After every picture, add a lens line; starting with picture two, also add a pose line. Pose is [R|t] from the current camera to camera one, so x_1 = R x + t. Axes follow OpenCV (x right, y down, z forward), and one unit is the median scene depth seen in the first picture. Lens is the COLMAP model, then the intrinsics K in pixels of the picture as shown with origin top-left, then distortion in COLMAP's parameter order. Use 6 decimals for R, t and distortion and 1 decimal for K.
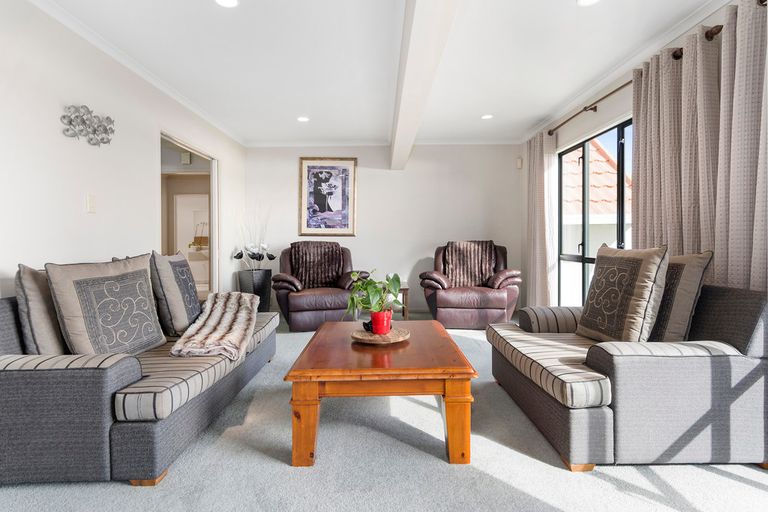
lens RADIAL K [[436.0, 0, 387.0], [0, 436.0, 245.4], [0, 0, 1]] dist [0.002466, 0.000004]
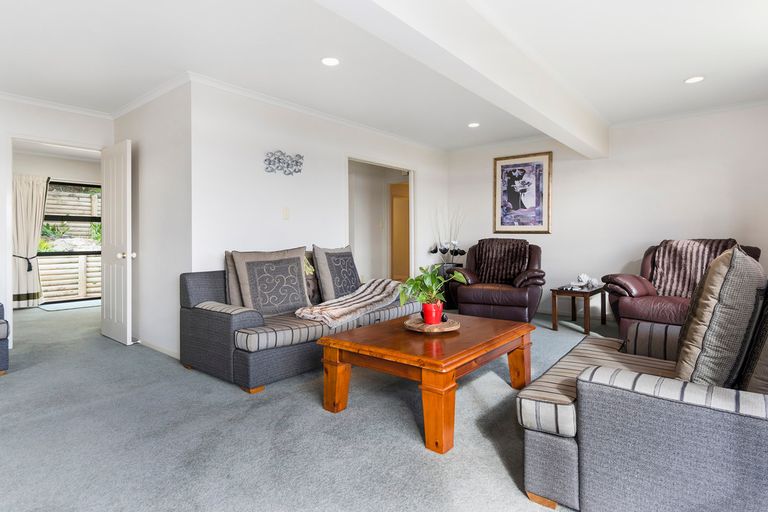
lens RADIAL K [[420.0, 0, 362.2], [0, 420.0, 232.0], [0, 0, 1]] dist [0.003504, 0.000609]
pose [[0.746130, -0.003938, -0.665789, 0.282815], [-0.011068, 0.999771, -0.018318, -0.003083], [0.665708, 0.021037, 0.745915, 0.046530]]
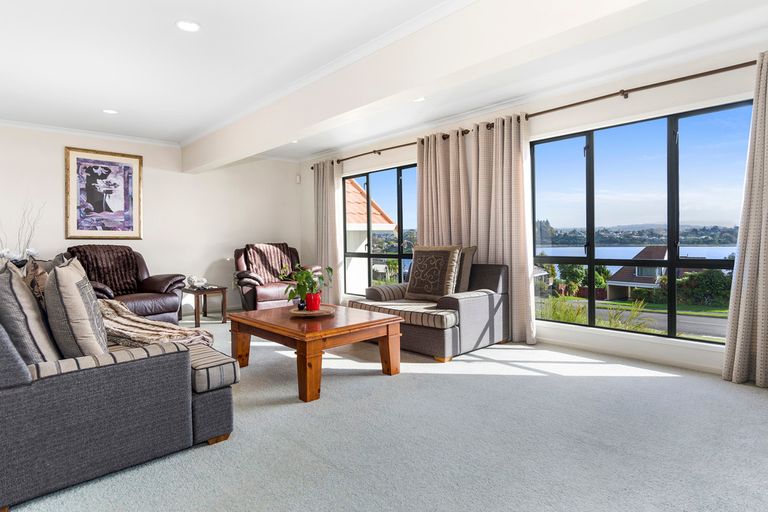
lens RADIAL K [[424.3, 0, 412.6], [0, 424.3, 251.9], [0, 0, 1]] dist [0.019329, -0.001235]
pose [[0.718828, -0.020081, 0.694898, -0.358490], [0.016272, 0.999795, 0.012059, 0.005306], [-0.694997, 0.002639, 0.719008, -0.085851]]
